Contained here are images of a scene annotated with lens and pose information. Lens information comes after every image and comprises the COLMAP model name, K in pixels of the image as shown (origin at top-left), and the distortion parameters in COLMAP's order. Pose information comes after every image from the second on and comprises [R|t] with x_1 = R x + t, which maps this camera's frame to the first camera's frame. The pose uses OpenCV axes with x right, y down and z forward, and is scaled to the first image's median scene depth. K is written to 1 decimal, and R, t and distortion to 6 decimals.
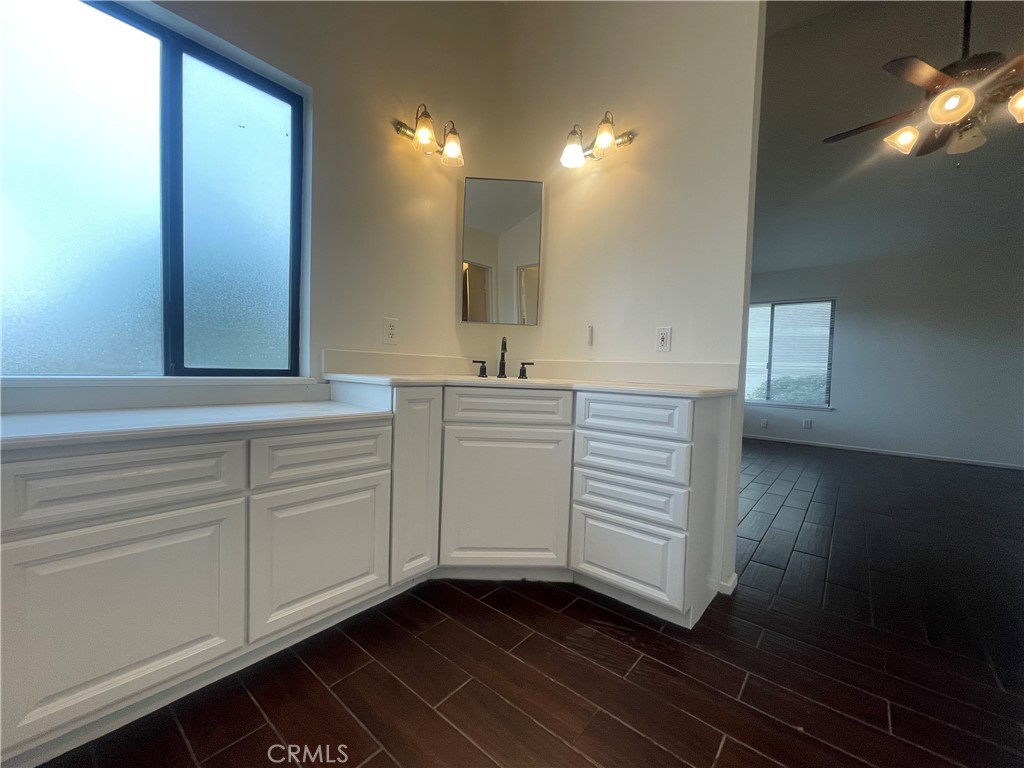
lens RADIAL K [[409.6, 0, 505.8], [0, 409.6, 380.7], [0, 0, 1]] dist [-0.001781, -0.000425]
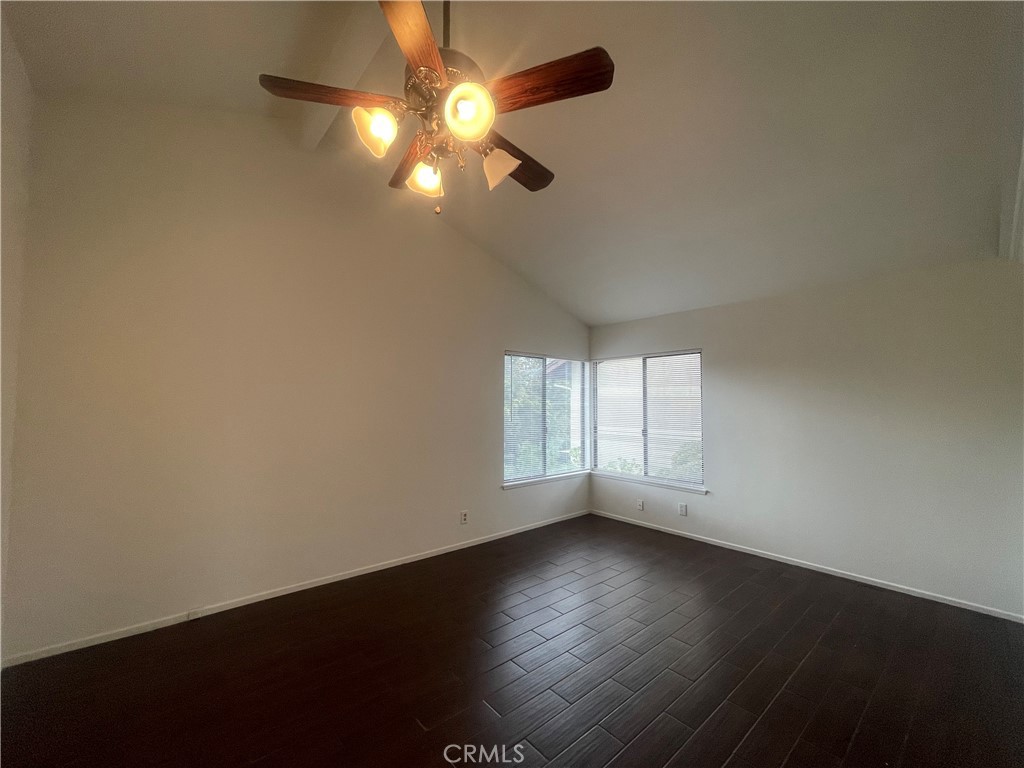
lens RADIAL K [[409.6, 0, 508.3], [0, 409.6, 390.0], [0, 0, 1]] dist [-0.001781, -0.000425]
pose [[0.983767, -0.042962, -0.174234, 1.568703], [0.027070, 0.995337, -0.092581, -0.160757], [0.177399, 0.086361, 0.980342, 0.458126]]
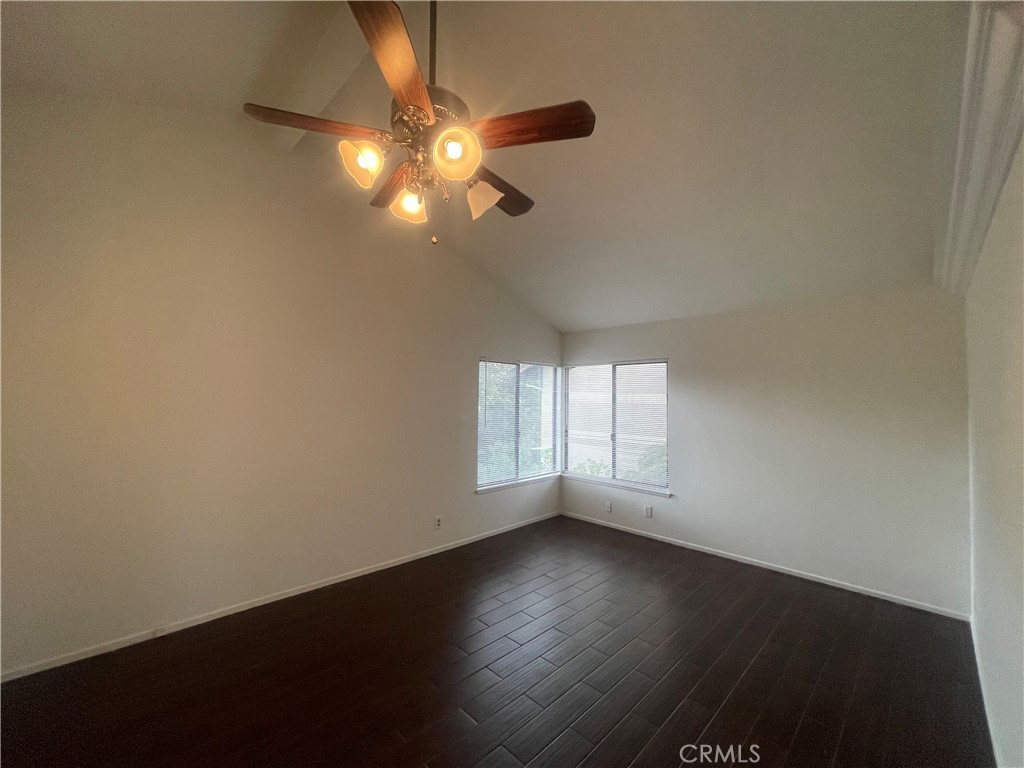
lens RADIAL K [[409.6, 0, 508.1], [0, 409.6, 388.9], [0, 0, 1]] dist [-0.001781, -0.000425]
pose [[0.994296, -0.030847, -0.102099, 1.552170], [0.023055, 0.996793, -0.076636, -0.229292], [0.104136, 0.073845, 0.991818, 0.415414]]
